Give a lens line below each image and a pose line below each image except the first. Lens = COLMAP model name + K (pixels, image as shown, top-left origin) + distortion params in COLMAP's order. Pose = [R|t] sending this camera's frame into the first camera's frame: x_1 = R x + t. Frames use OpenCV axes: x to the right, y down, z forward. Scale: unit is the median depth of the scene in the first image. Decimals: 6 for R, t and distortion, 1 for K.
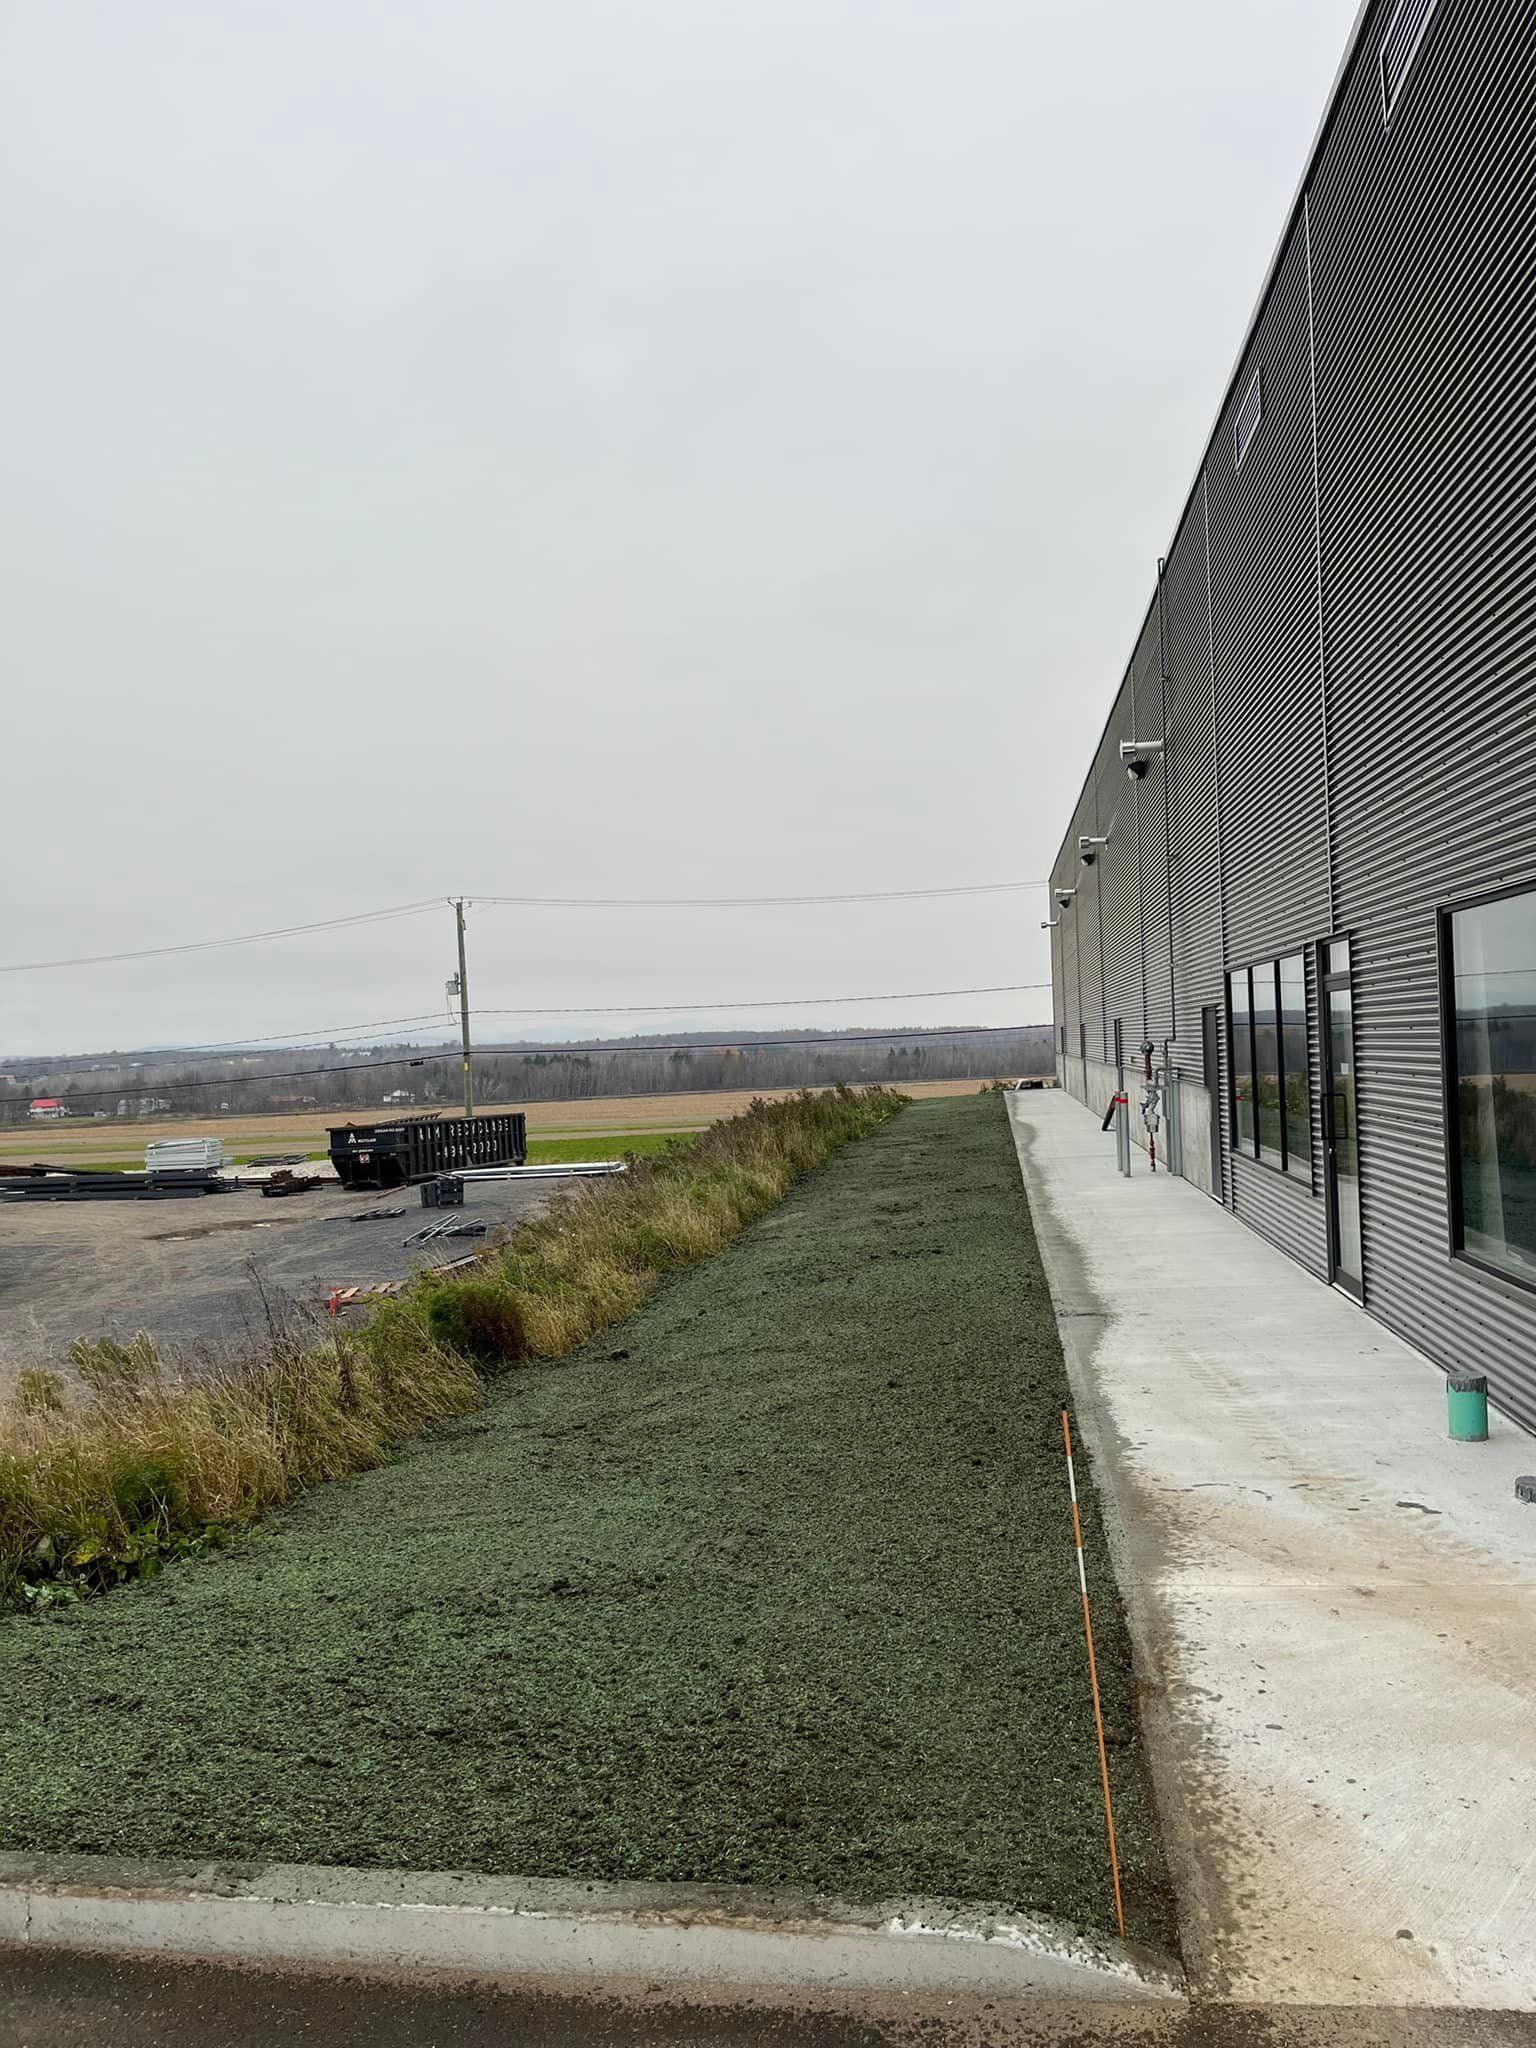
lens RADIAL K [[1540.8, 0, 768.0], [0, 1540.8, 1024.0], [0, 0, 1]] dist [0.013010, 0.000704]
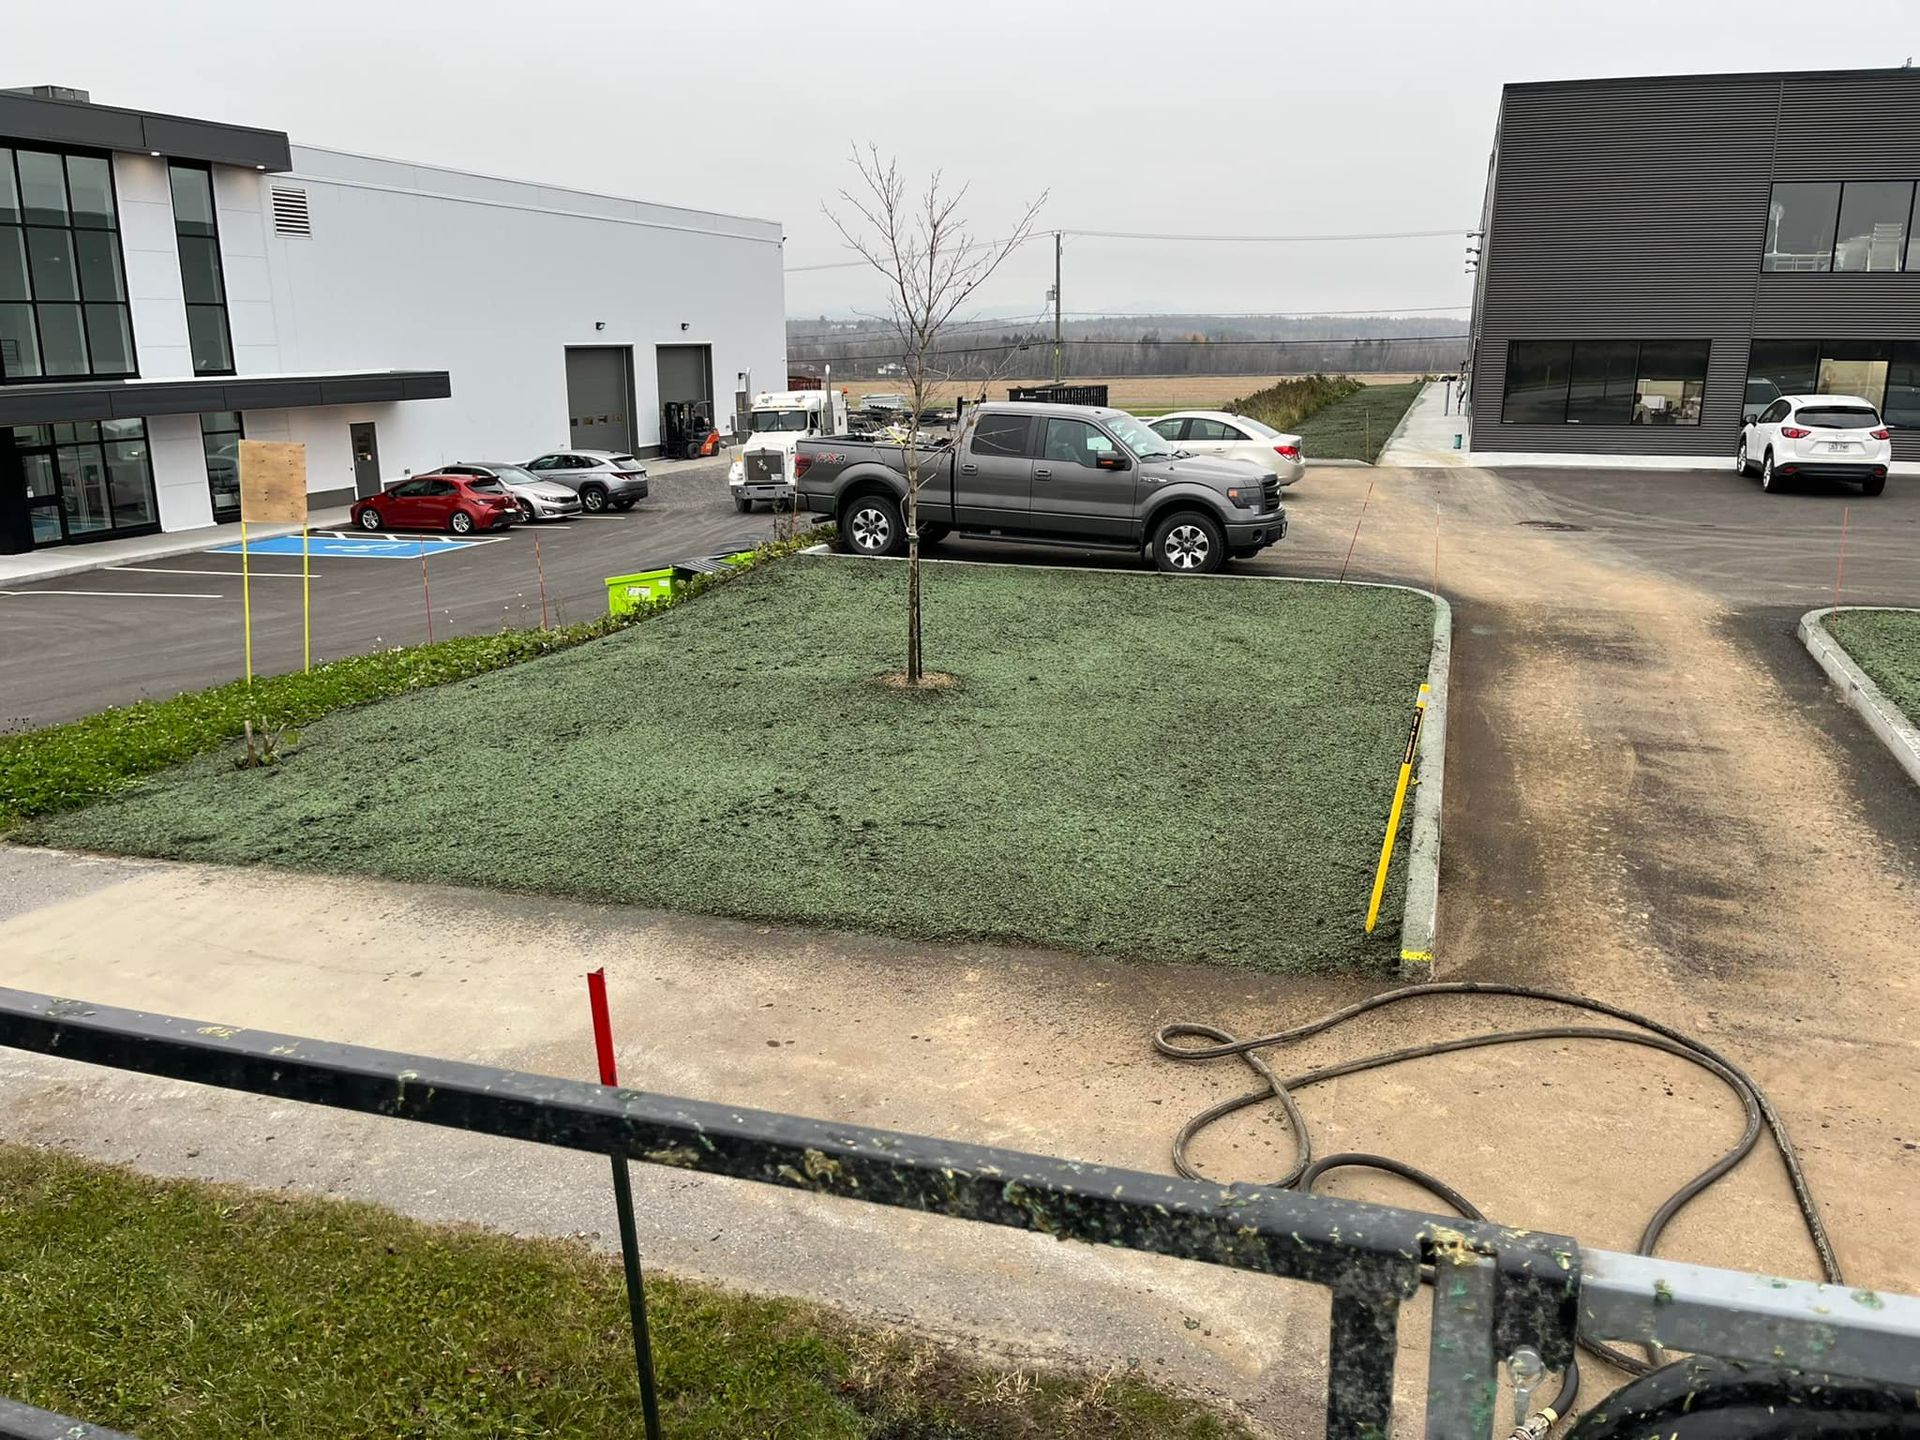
lens RADIAL K [[1573.1, 0, 960.0], [0, 1573.1, 720.0], [0, 0, 1]] dist [0.050047, 0.000369]
pose [[0.986742, 0.072211, -0.145346, -0.011857], [-0.032422, 0.965217, 0.259430, -0.005705], [0.159024, -0.251278, 0.954762, -0.148702]]
